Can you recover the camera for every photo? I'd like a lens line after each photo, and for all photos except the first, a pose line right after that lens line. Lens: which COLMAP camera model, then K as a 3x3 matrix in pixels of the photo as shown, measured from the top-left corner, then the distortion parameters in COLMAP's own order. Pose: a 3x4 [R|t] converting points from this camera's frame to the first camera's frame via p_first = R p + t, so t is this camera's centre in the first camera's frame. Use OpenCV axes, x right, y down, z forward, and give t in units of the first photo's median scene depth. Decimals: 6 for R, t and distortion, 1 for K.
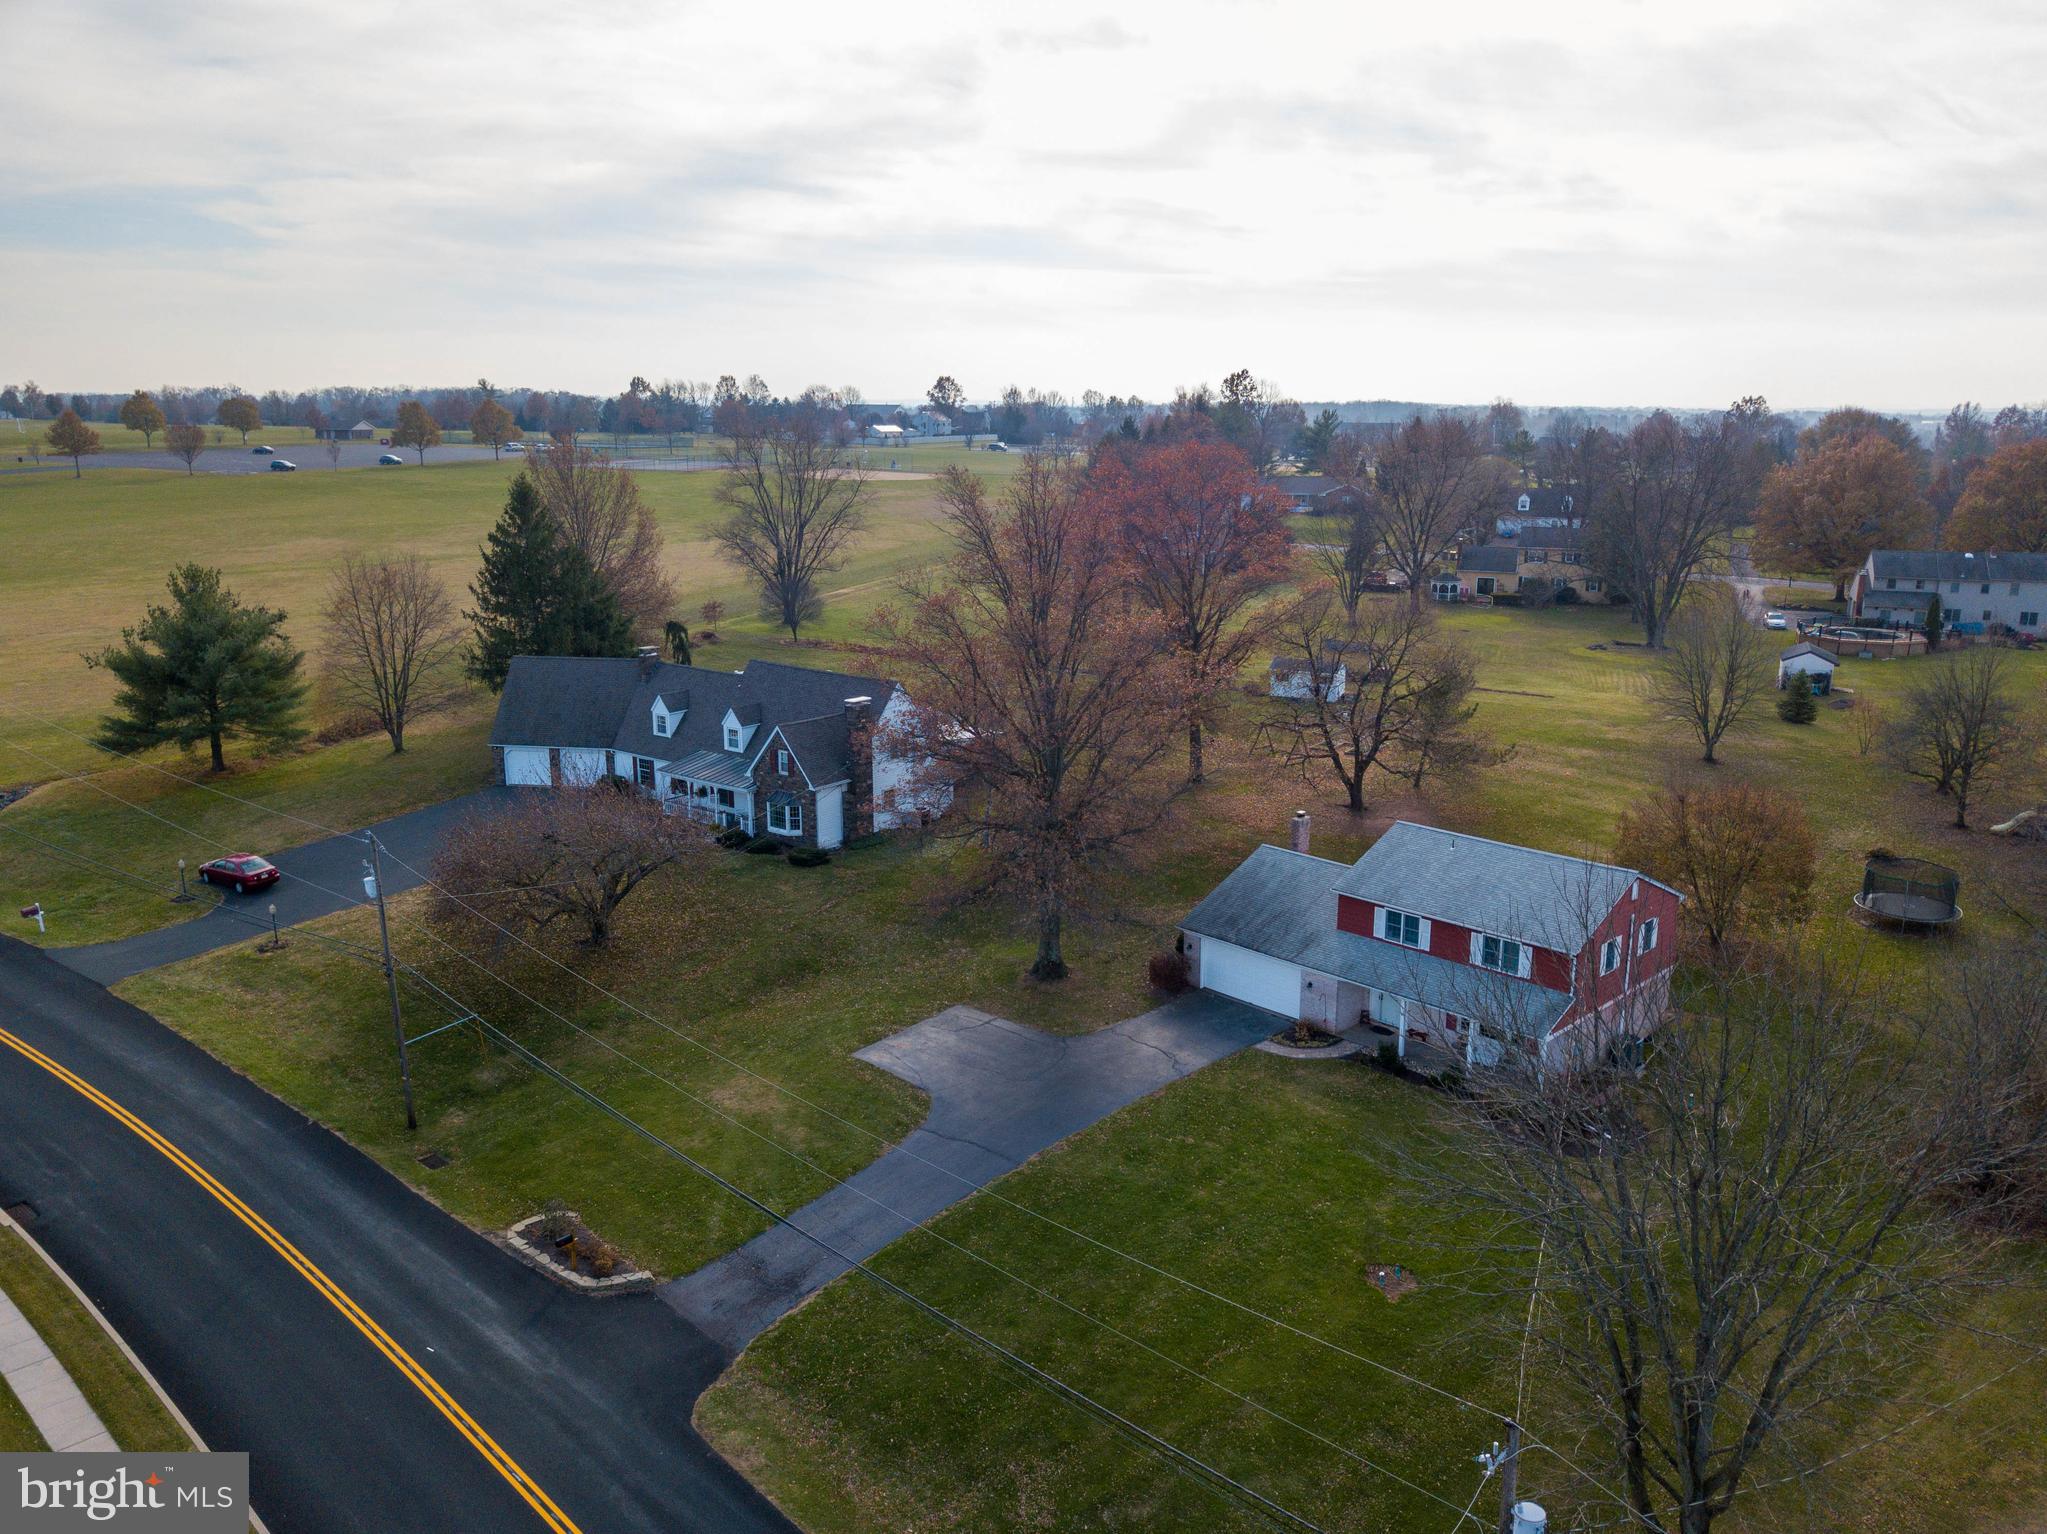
lens RADIAL K [[1571.1, 0, 1052.4], [0, 1571.1, 772.9], [0, 0, 1]] dist [0.006315, 0.000976]
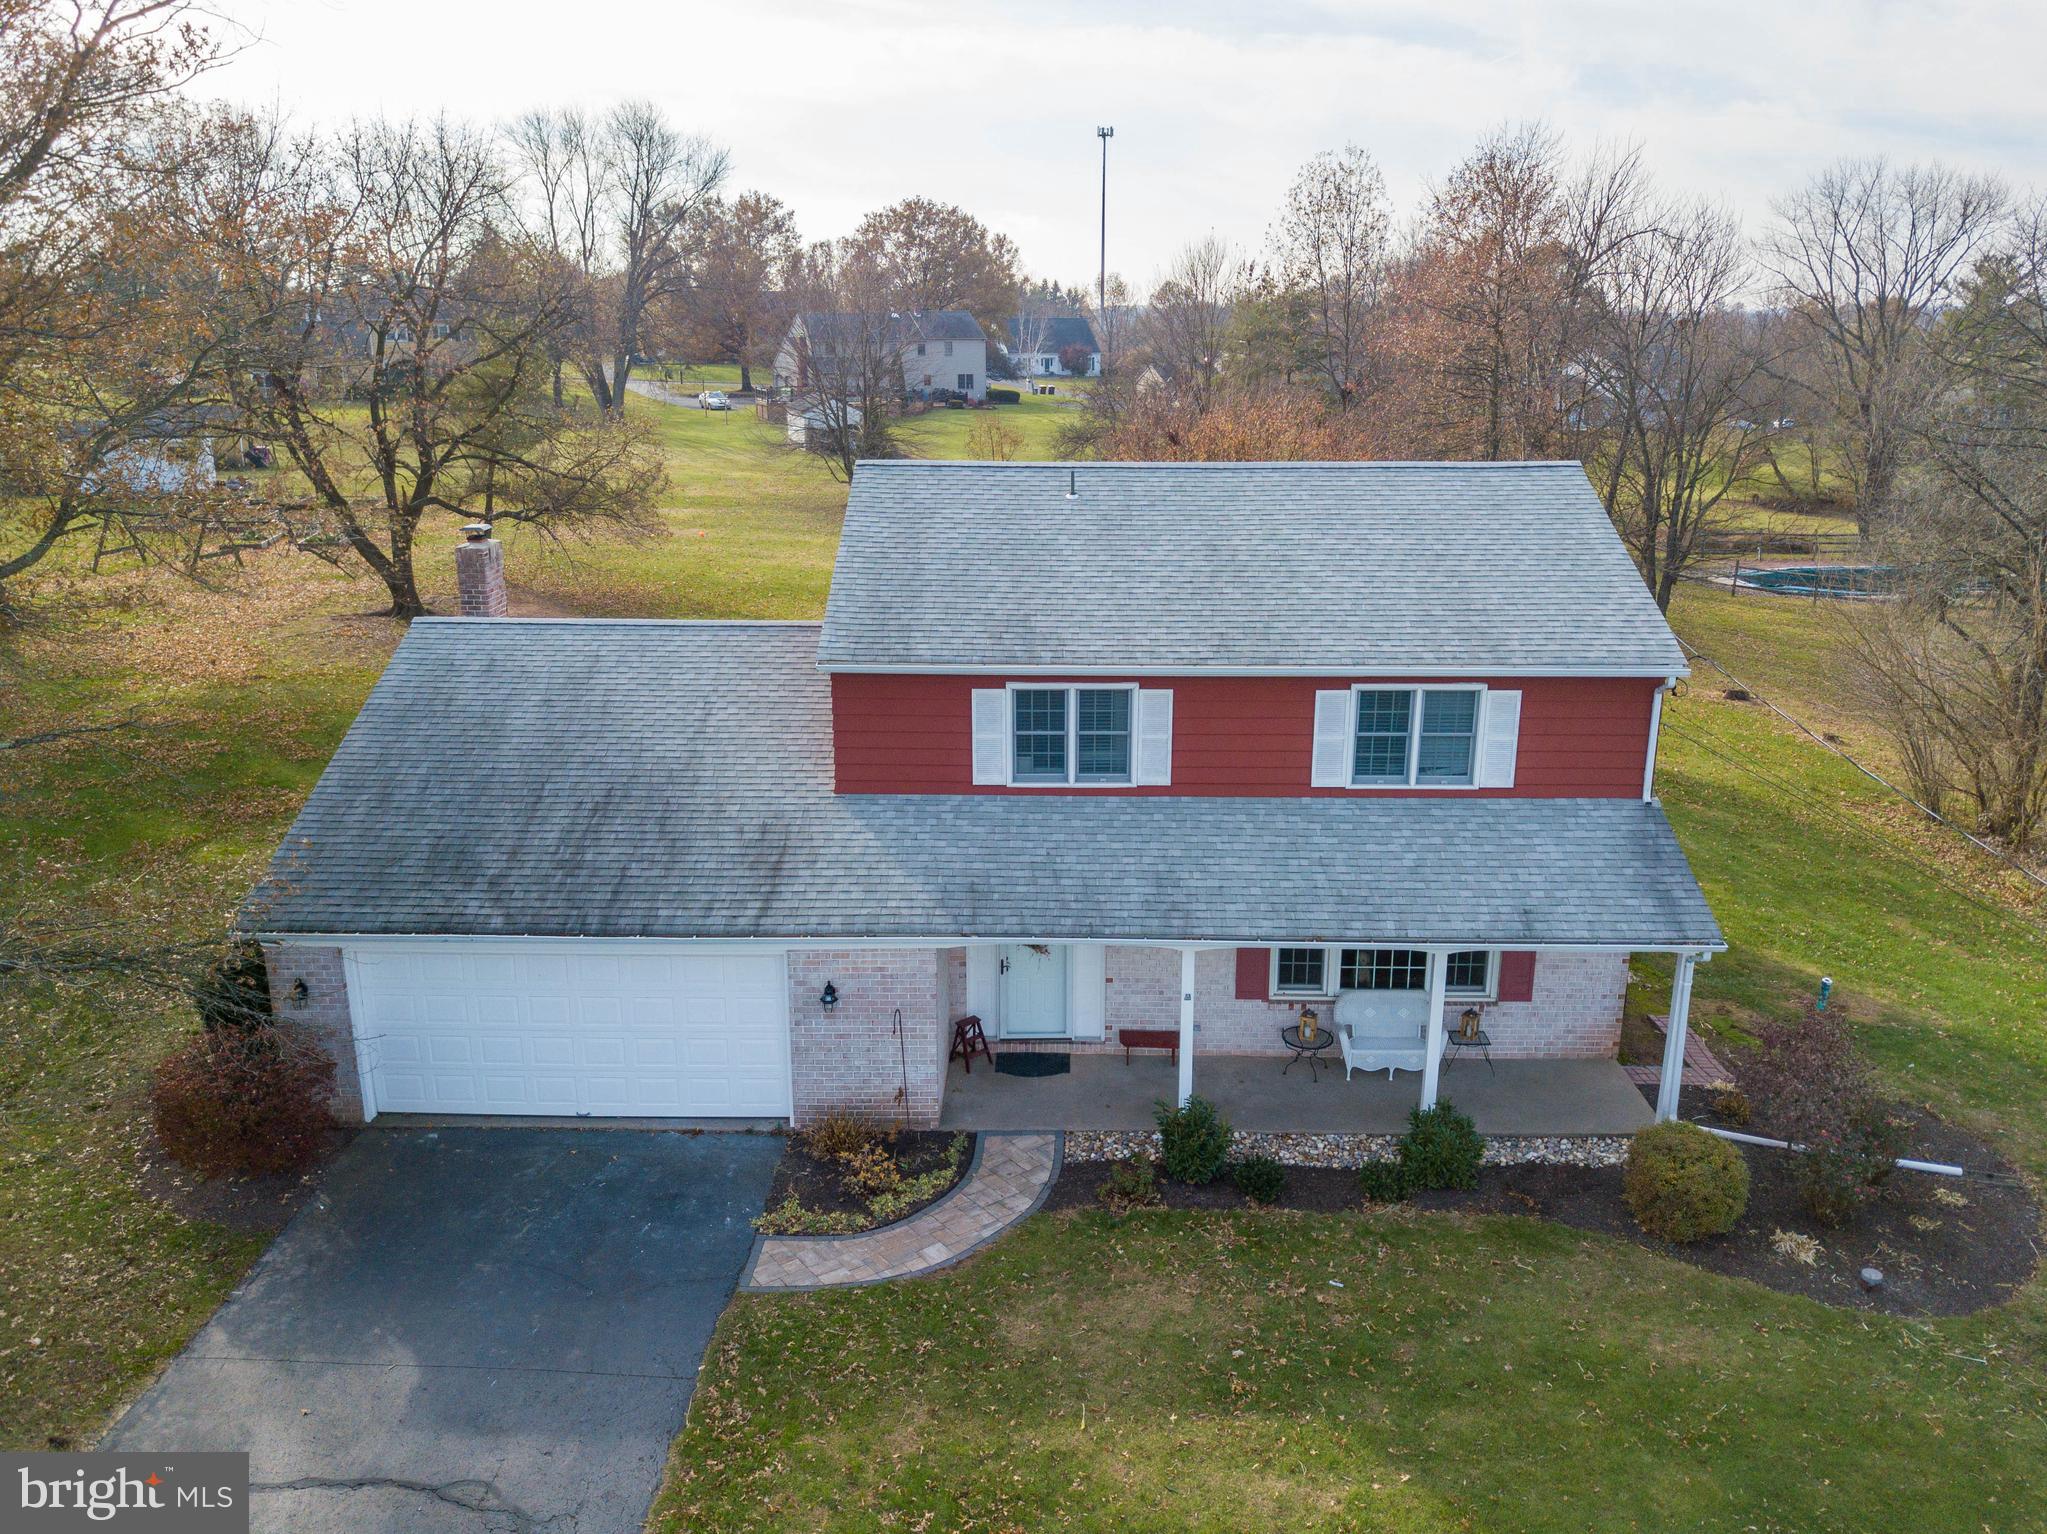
lens RADIAL K [[1571.1, 0, 1052.4], [0, 1571.1, 772.9], [0, 0, 1]] dist [0.006315, 0.000976]
pose [[0.717344, -0.195476, 0.668735, 0.007327], [0.159262, 0.980428, 0.115747, 0.067836], [-0.678272, 0.023473, 0.734436, 0.757925]]
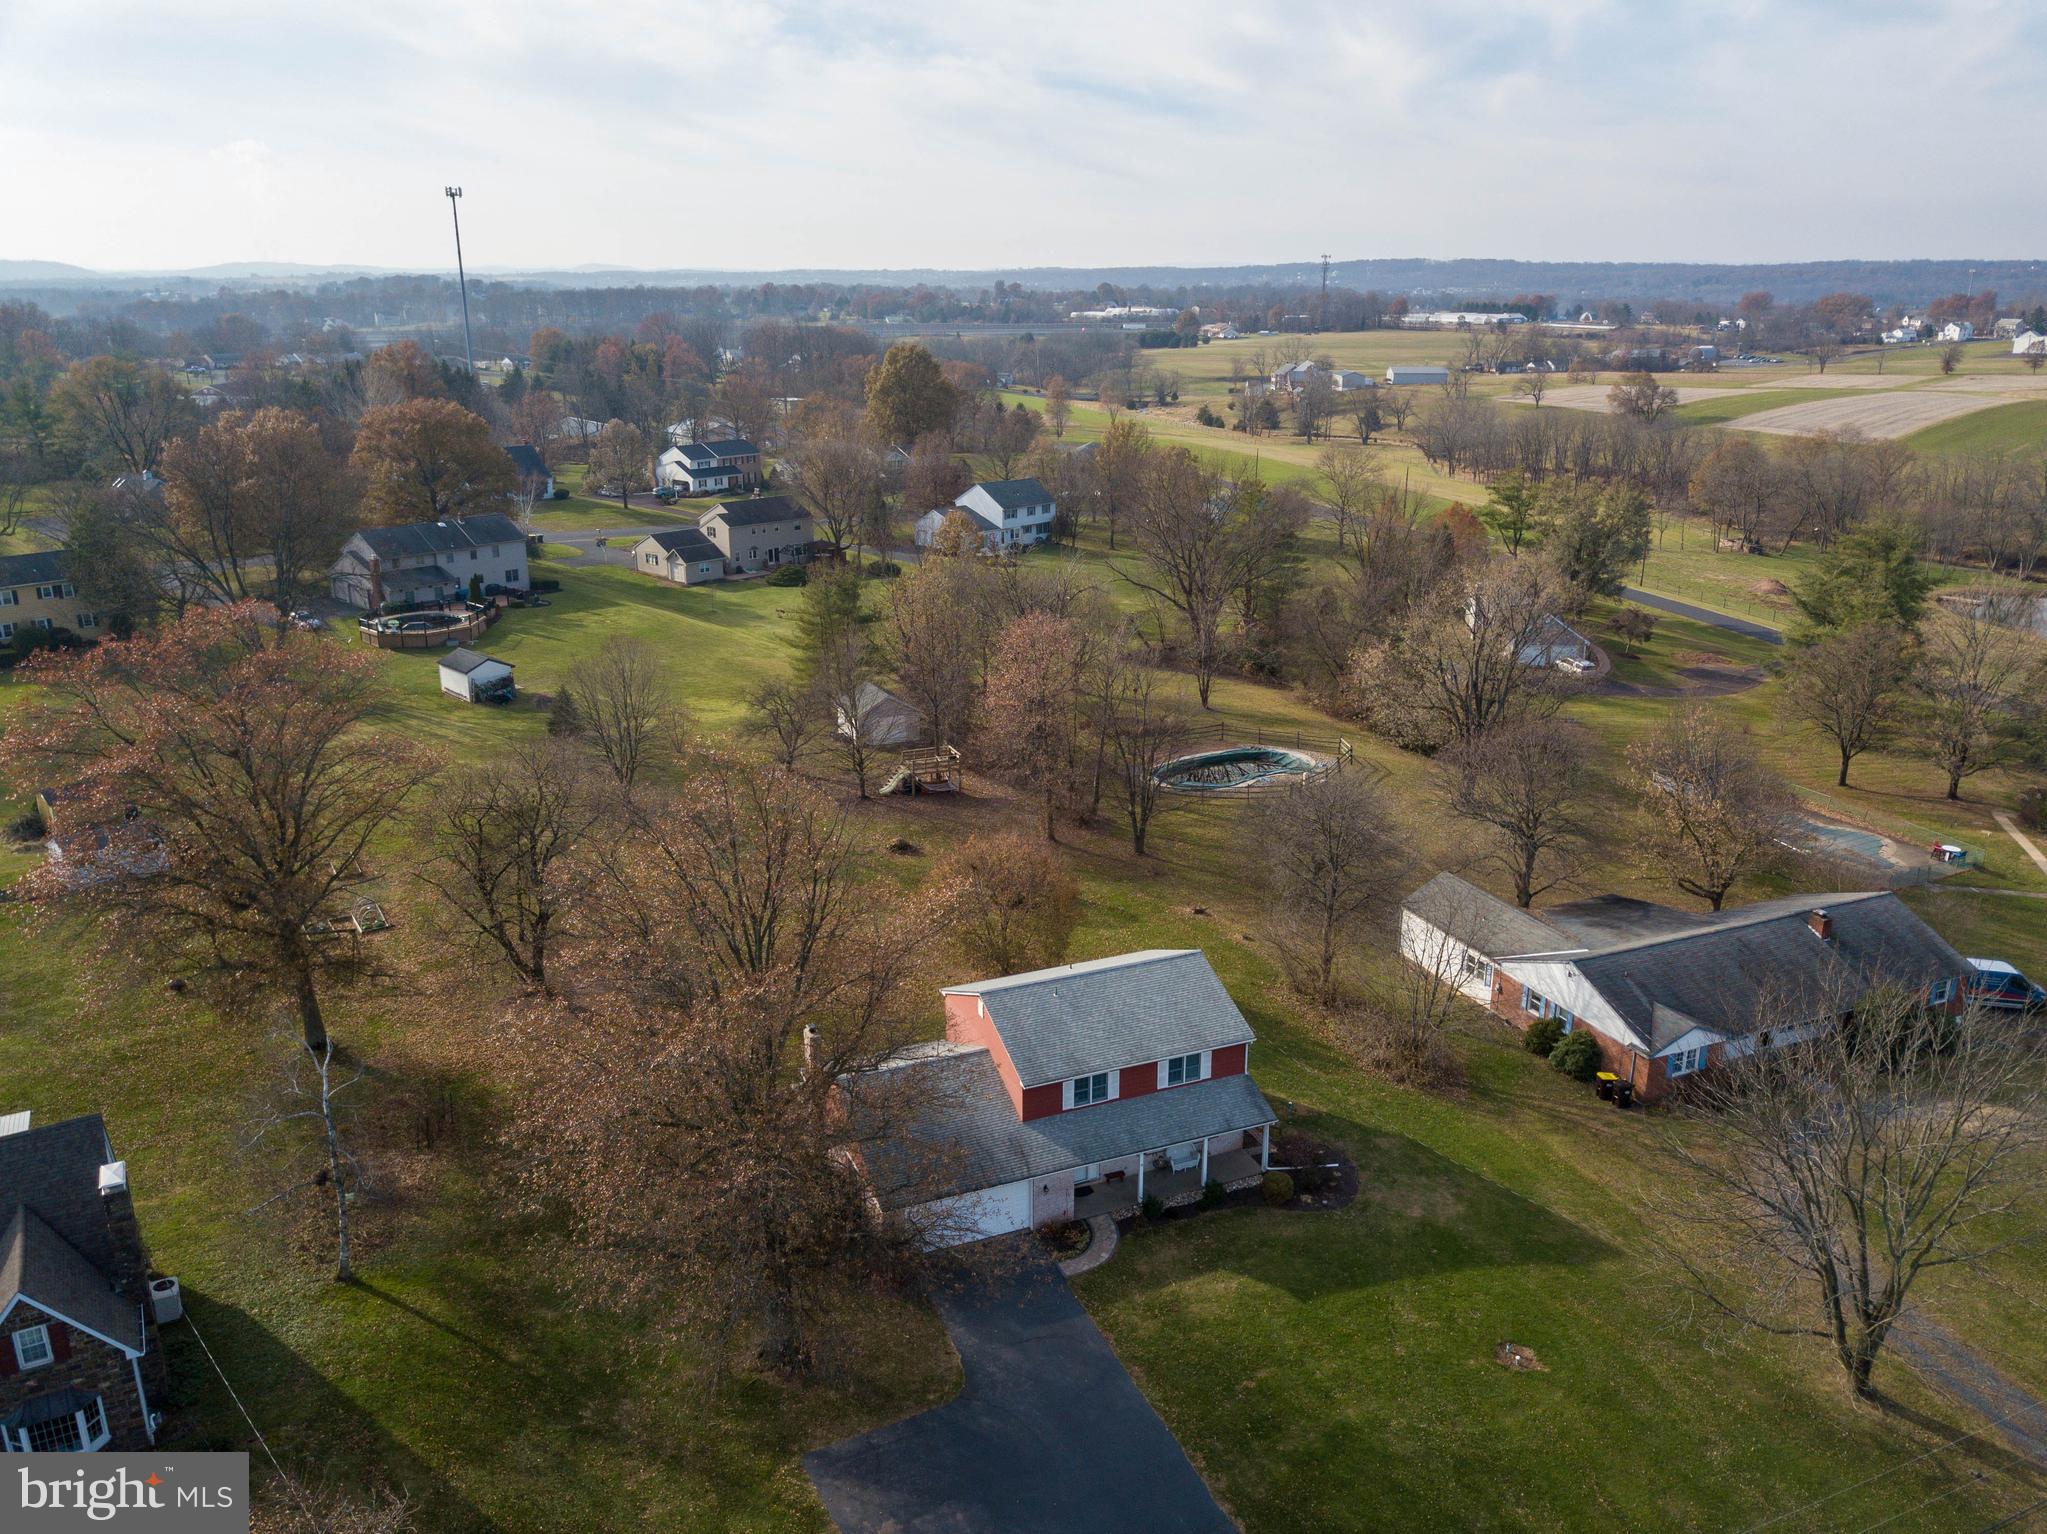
lens RADIAL K [[1571.1, 0, 1052.4], [0, 1571.1, 772.9], [0, 0, 1]] dist [0.006315, 0.000976]
pose [[0.367101, -0.282496, 0.886247, -0.615379], [0.209243, 0.953428, 0.217237, -0.315344], [-0.906341, 0.105693, 0.409115, 0.576277]]
